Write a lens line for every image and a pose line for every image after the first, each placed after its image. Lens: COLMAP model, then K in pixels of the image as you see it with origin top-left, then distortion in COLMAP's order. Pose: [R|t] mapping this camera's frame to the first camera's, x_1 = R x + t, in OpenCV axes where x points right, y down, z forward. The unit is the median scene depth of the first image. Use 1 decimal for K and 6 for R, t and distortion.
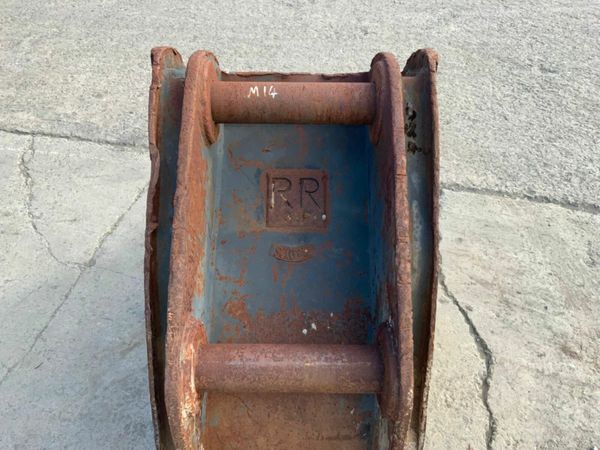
lens RADIAL K [[498.4, 0, 300.0], [0, 498.4, 225.0], [0, 0, 1]] dist [0.086321, -0.162810]
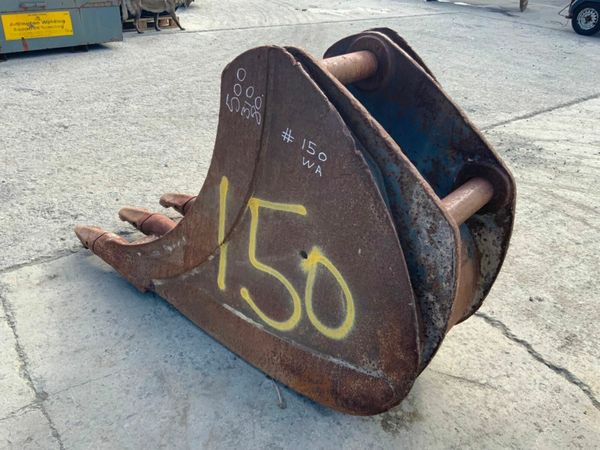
lens RADIAL K [[498.4, 0, 300.0], [0, 498.4, 225.0], [0, 0, 1]] dist [0.086321, -0.162810]
pose [[0.636255, -0.362962, 0.680763, -0.705474], [0.494733, 0.869044, 0.000960, 0.048677], [-0.591961, 0.336185, 0.732503, 0.095475]]
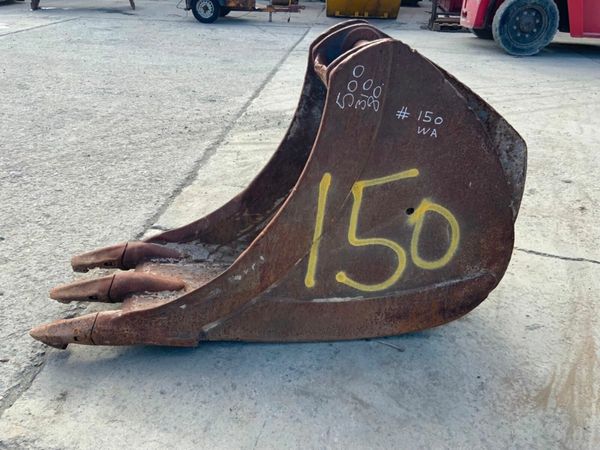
lens RADIAL K [[498.4, 0, 300.0], [0, 498.4, 225.0], [0, 0, 1]] dist [0.086321, -0.162810]
pose [[-0.097518, -0.475536, 0.874274, -1.012705], [0.662406, 0.624607, 0.413623, -0.440774], [-0.742770, 0.619461, 0.254088, 0.641299]]
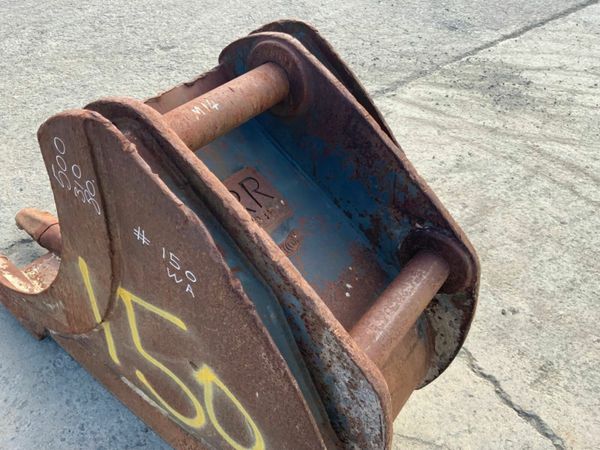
lens RADIAL K [[498.4, 0, 300.0], [0, 498.4, 225.0], [0, 0, 1]] dist [0.086321, -0.162810]
pose [[0.602074, -0.526658, 0.600115, -0.358718], [0.529451, 0.825940, 0.193662, -0.098371], [-0.597653, 0.201133, 0.776117, 0.124083]]
